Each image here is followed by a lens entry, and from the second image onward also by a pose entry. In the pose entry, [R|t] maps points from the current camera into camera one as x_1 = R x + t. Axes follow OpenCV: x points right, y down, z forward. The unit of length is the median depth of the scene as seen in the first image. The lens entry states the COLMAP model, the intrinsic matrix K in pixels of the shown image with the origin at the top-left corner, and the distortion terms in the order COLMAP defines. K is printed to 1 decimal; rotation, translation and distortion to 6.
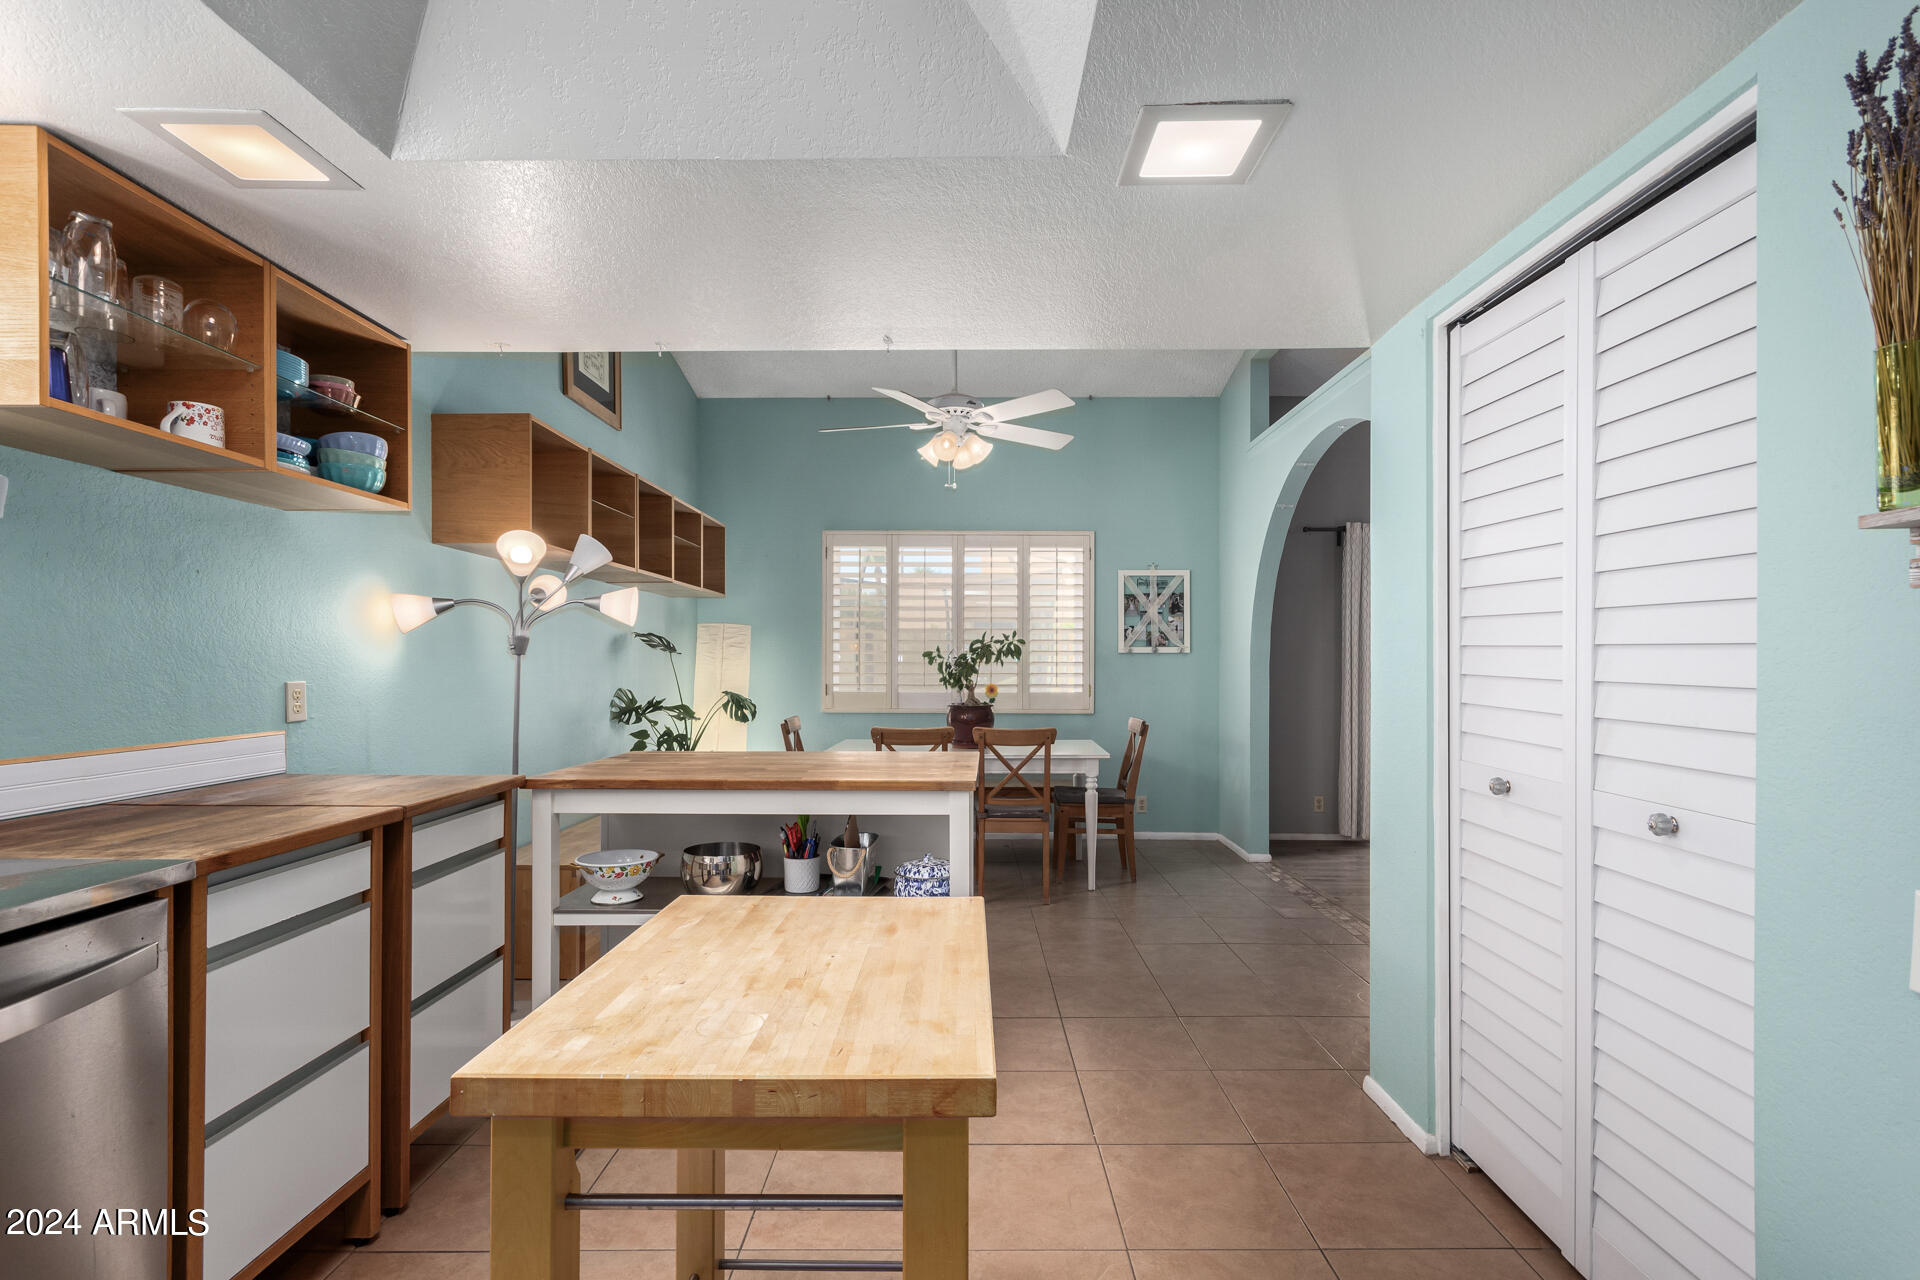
lens RADIAL K [[884.2, 0, 959.6], [0, 884.2, 653.8], [0, 0, 1]] dist [0.002178, 0.000435]
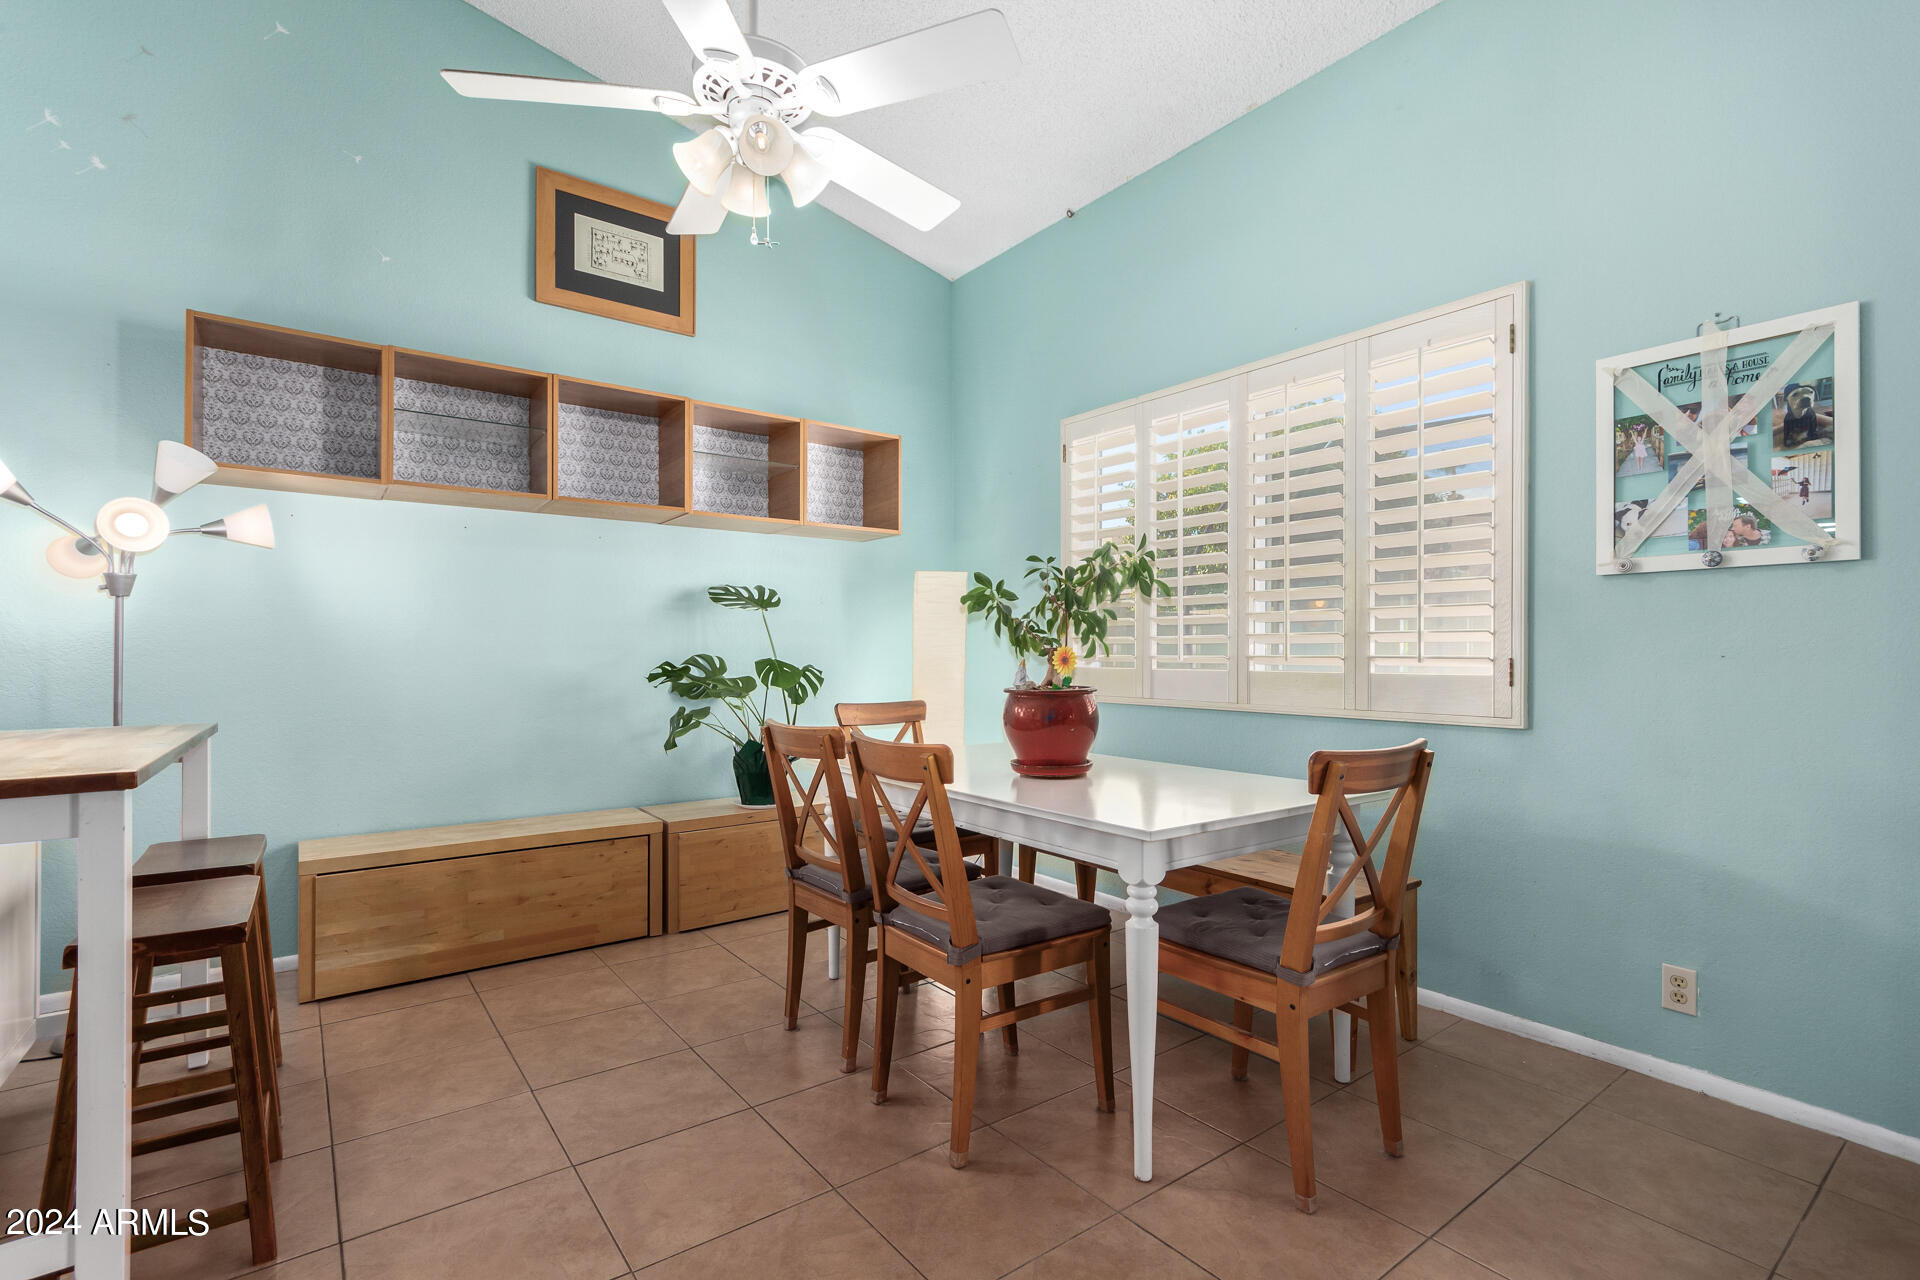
lens RADIAL K [[884.2, 0, 960.5], [0, 884.2, 644.7], [0, 0, 1]] dist [0.002178, 0.000435]
pose [[0.606164, -0.008524, -0.795294, 0.317507], [0.009811, 0.999947, -0.003239, 0.027731], [0.795279, -0.005839, 0.606216, 0.545224]]
